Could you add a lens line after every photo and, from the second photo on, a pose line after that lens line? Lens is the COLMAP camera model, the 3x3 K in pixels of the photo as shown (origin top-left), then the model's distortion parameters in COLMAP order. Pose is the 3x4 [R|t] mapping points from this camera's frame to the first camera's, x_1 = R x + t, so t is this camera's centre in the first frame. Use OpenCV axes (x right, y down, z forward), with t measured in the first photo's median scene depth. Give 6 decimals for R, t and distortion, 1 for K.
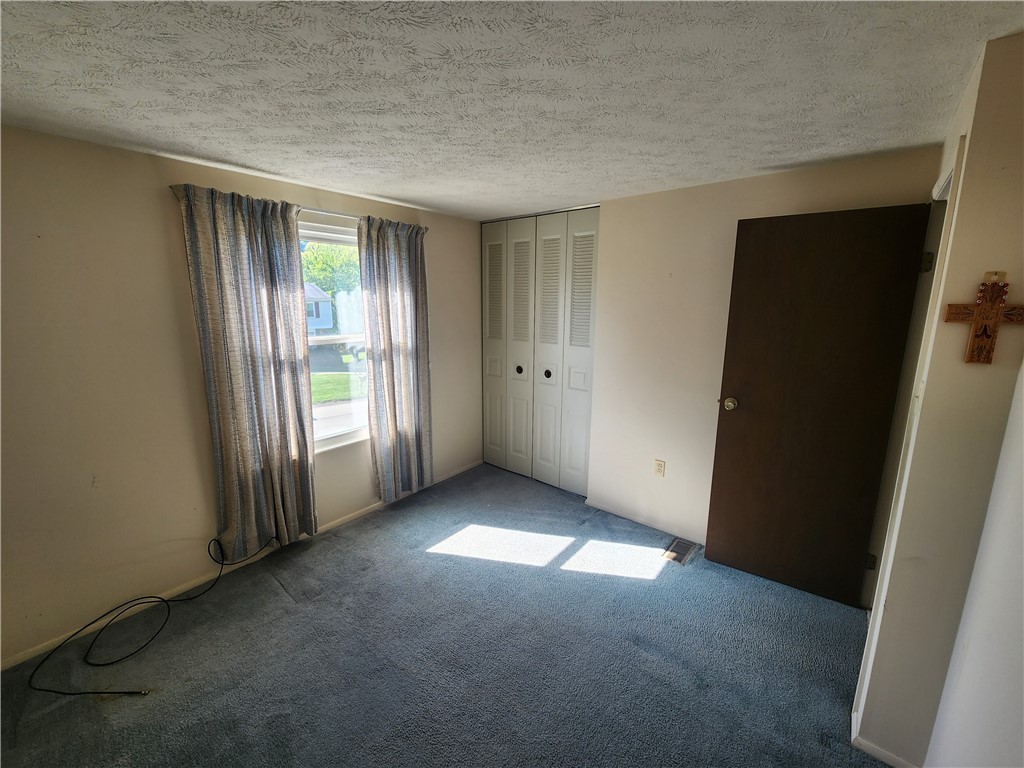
lens RADIAL K [[420.8, 0, 505.6], [0, 420.8, 381.1], [0, 0, 1]] dist [0.001310, -0.000007]
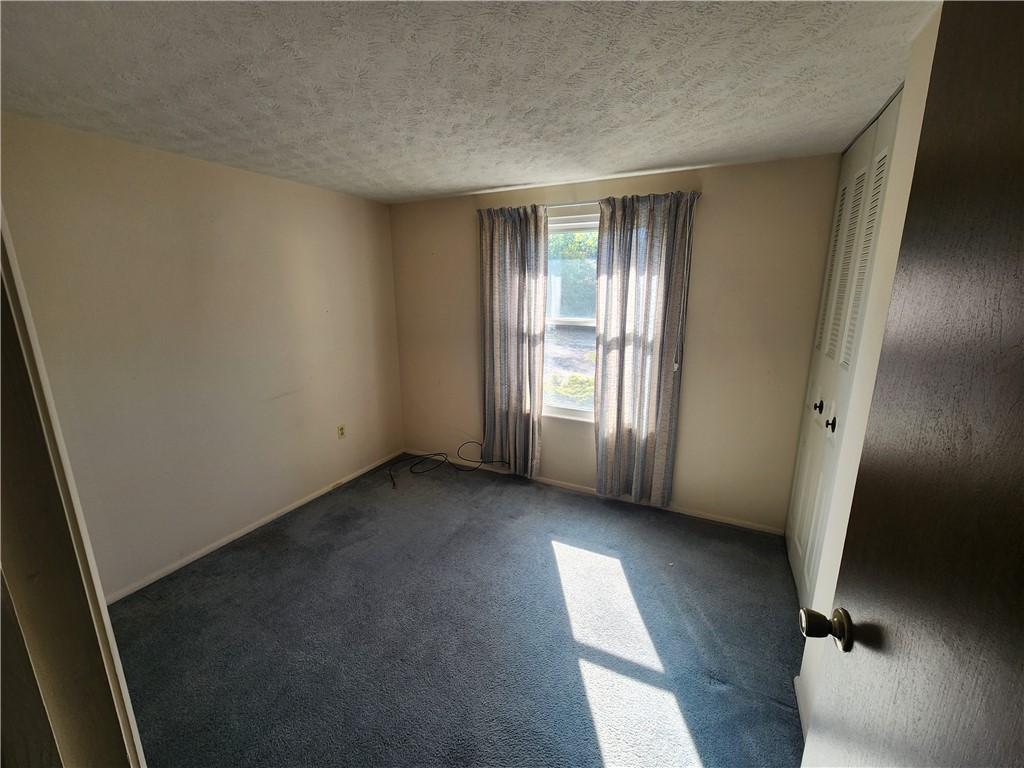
lens RADIAL K [[420.8, 0, 507.0], [0, 420.8, 383.0], [0, 0, 1]] dist [0.001310, -0.000007]
pose [[0.223199, 0.216466, -0.950434, 0.636711], [-0.182549, 0.967063, 0.177384, -0.109147], [0.957527, 0.133909, 0.255363, 0.587743]]
